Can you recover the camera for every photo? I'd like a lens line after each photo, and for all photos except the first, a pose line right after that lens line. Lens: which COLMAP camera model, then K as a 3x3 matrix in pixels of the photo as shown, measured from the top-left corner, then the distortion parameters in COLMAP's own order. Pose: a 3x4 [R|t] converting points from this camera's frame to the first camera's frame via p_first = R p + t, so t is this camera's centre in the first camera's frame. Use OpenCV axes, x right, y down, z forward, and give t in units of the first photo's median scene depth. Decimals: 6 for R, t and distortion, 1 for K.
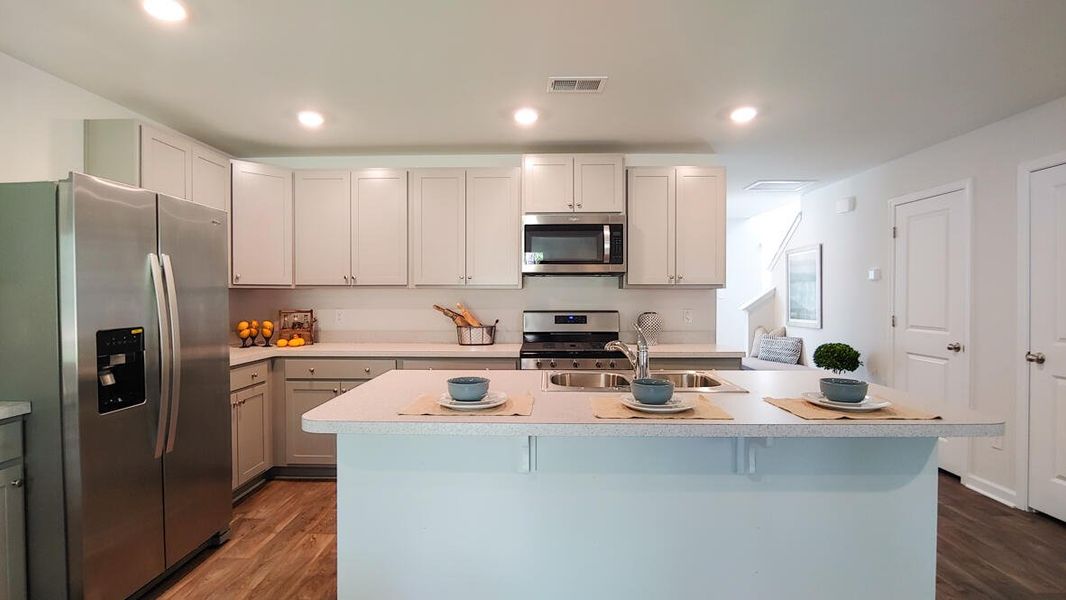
lens RADIAL K [[526.6, 0, 526.3], [0, 526.6, 297.4], [0, 0, 1]] dist [-0.011047, -0.004360]
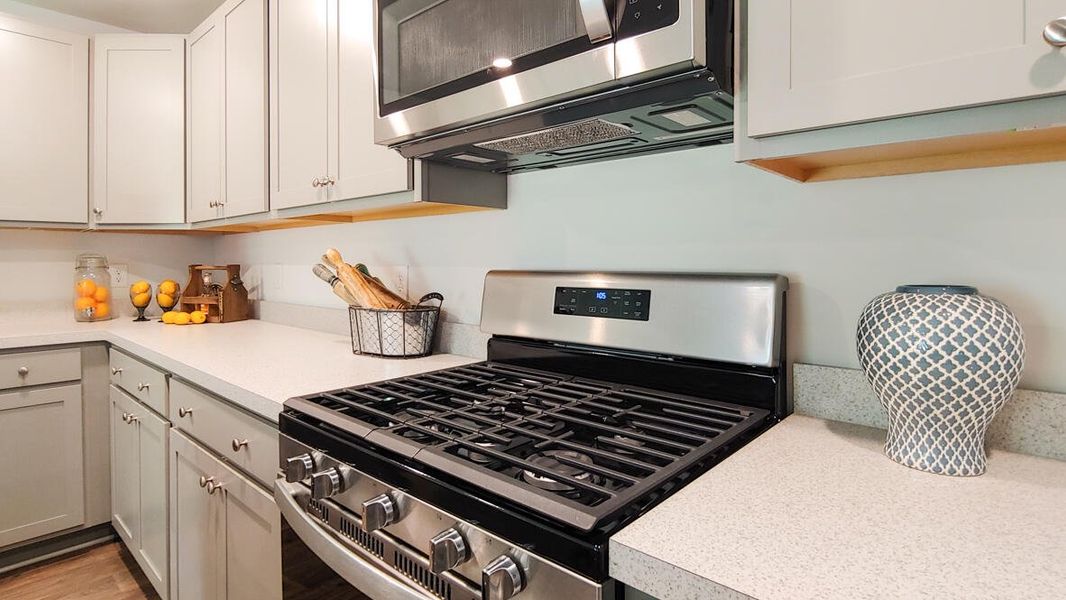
lens RADIAL K [[526.6, 0, 530.3], [0, 526.6, 266.3], [0, 0, 1]] dist [-0.011047, -0.004360]
pose [[0.762745, 0.006141, -0.646670, 0.245333], [-0.003085, 0.999978, 0.005857, 0.021489], [0.646692, -0.002473, 0.762747, 0.774222]]
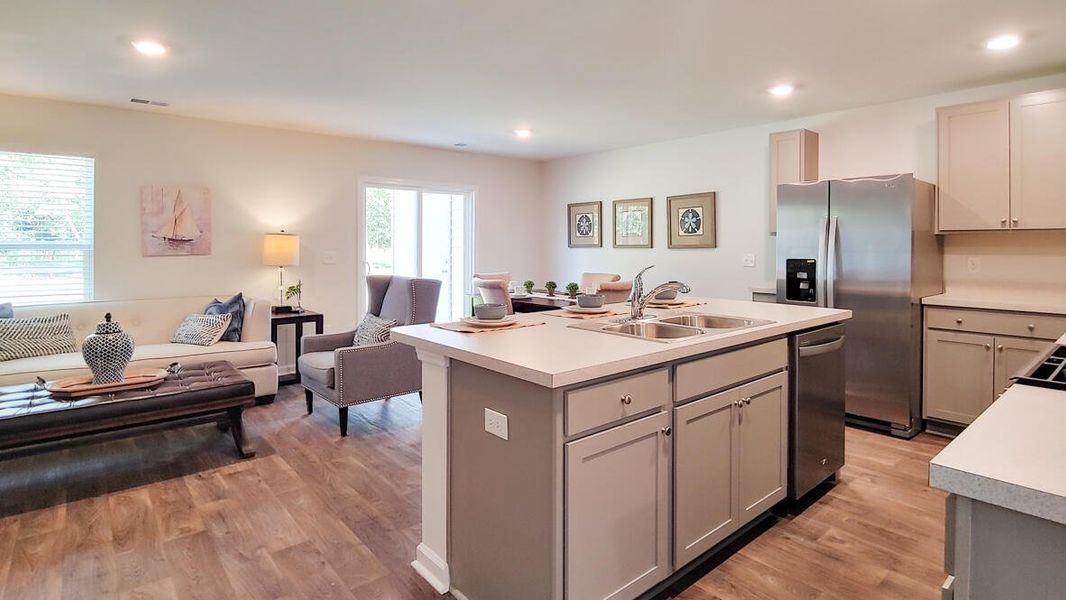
lens RADIAL K [[526.6, 0, 533.5], [0, 526.6, 247.1], [0, 0, 1]] dist [-0.011047, -0.004360]
pose [[-0.748545, -0.000099, -0.663084, 0.625292], [-0.005703, 0.999964, 0.006288, 0.005323], [0.663060, 0.008489, -0.748518, 0.922274]]
